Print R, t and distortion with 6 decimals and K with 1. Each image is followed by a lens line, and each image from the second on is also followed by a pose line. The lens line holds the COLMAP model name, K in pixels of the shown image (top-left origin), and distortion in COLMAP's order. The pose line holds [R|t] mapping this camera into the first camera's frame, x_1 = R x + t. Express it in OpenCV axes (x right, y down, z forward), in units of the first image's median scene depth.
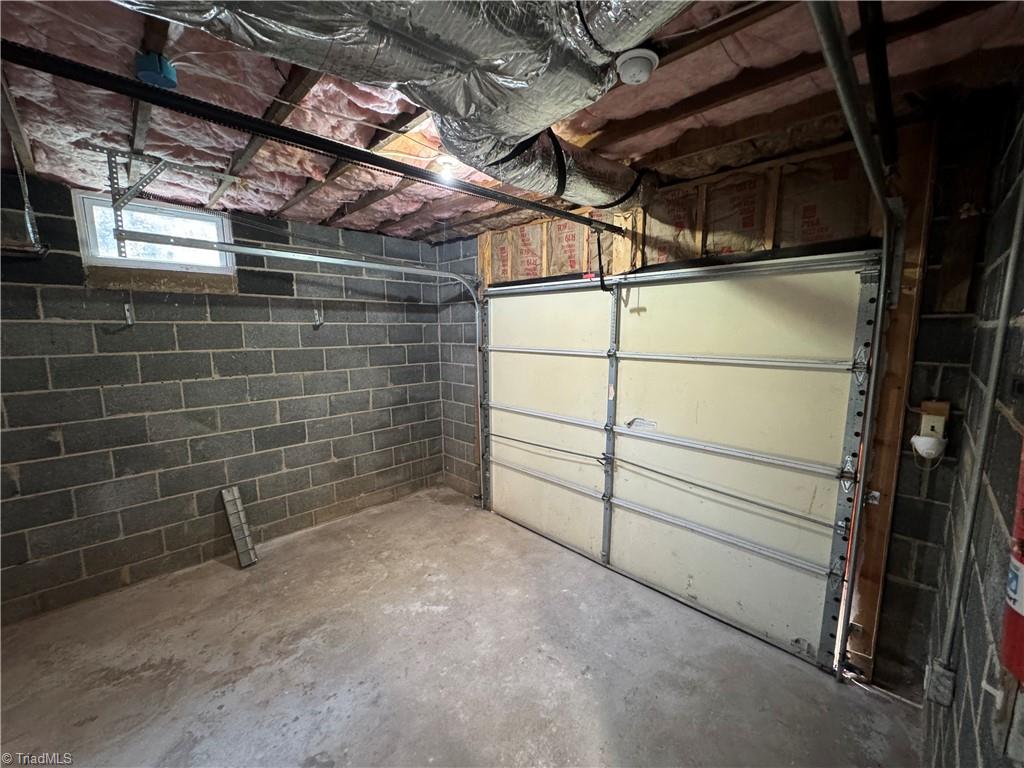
lens RADIAL K [[414.5, 0, 510.2], [0, 414.5, 384.3], [0, 0, 1]] dist [0.000259, 0.001084]
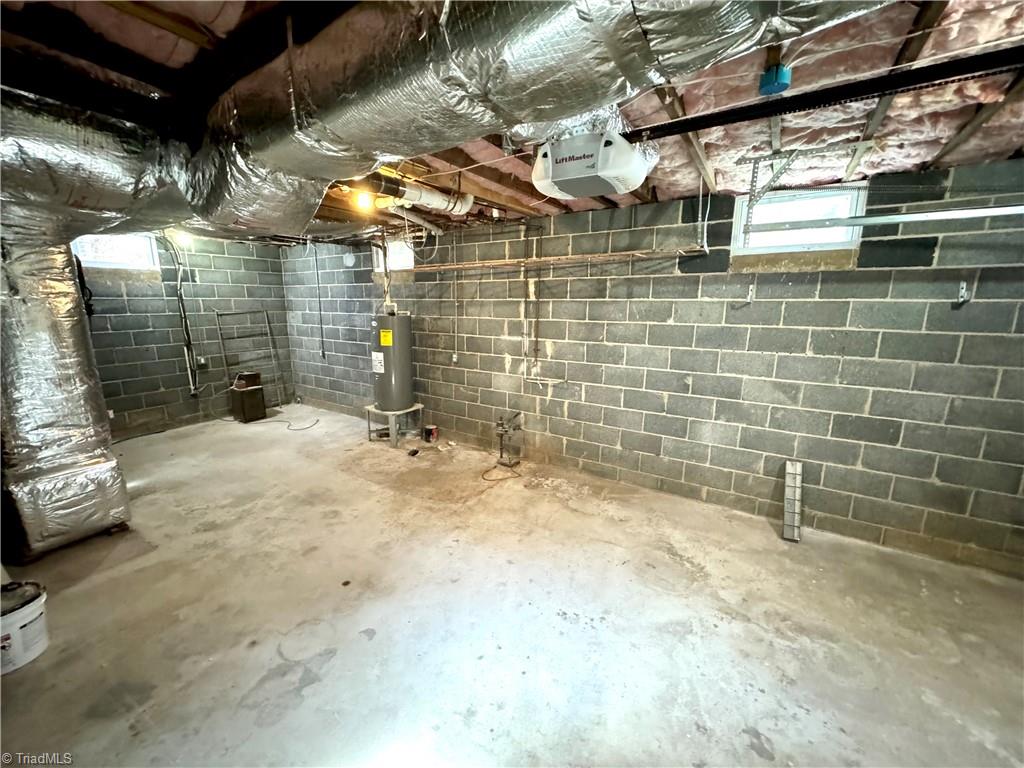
lens RADIAL K [[414.5, 0, 507.0], [0, 414.5, 383.8], [0, 0, 1]] dist [0.000259, 0.001084]
pose [[0.207343, 0.195515, -0.958532, 0.137420], [-0.136948, 0.975978, 0.169449, -0.018013], [0.968635, 0.096135, 0.229138, 0.055659]]
